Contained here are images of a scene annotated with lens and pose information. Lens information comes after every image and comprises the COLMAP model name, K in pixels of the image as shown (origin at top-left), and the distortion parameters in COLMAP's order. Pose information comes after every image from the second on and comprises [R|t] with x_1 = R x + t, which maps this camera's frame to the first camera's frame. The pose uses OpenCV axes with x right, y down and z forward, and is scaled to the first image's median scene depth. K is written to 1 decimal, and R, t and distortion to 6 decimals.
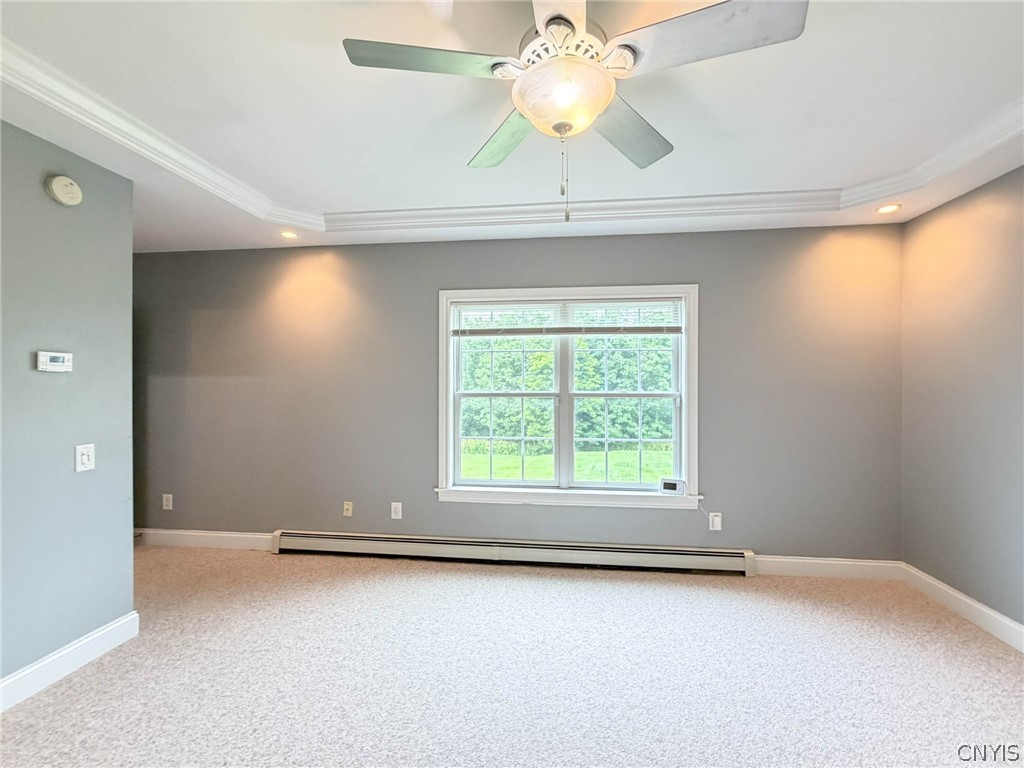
lens RADIAL K [[438.9, 0, 519.3], [0, 438.9, 385.3], [0, 0, 1]] dist [-0.002370, -0.000676]
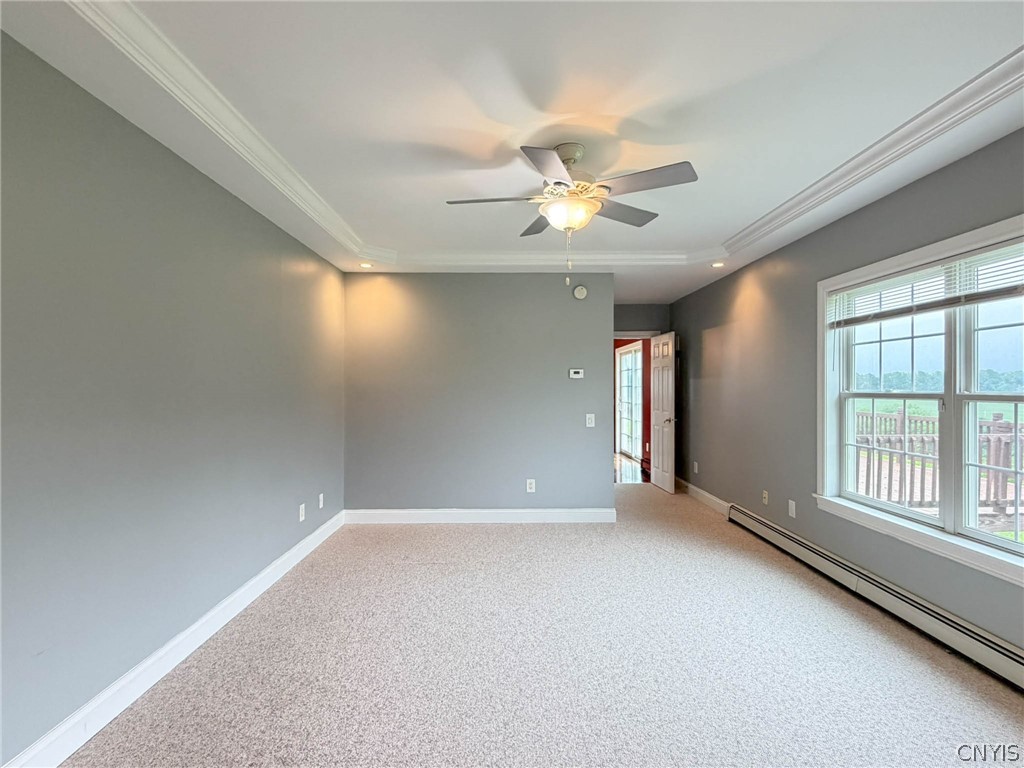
lens RADIAL K [[547.5, 0, 517.4], [0, 547.5, 388.6], [0, 0, 1]] dist [-0.001126, 0.000492]
pose [[0.108261, 0.002676, -0.994119, 0.907244], [-0.000062, 0.999996, 0.002685, 0.007051], [0.994122, -0.000229, 0.108261, 0.240175]]
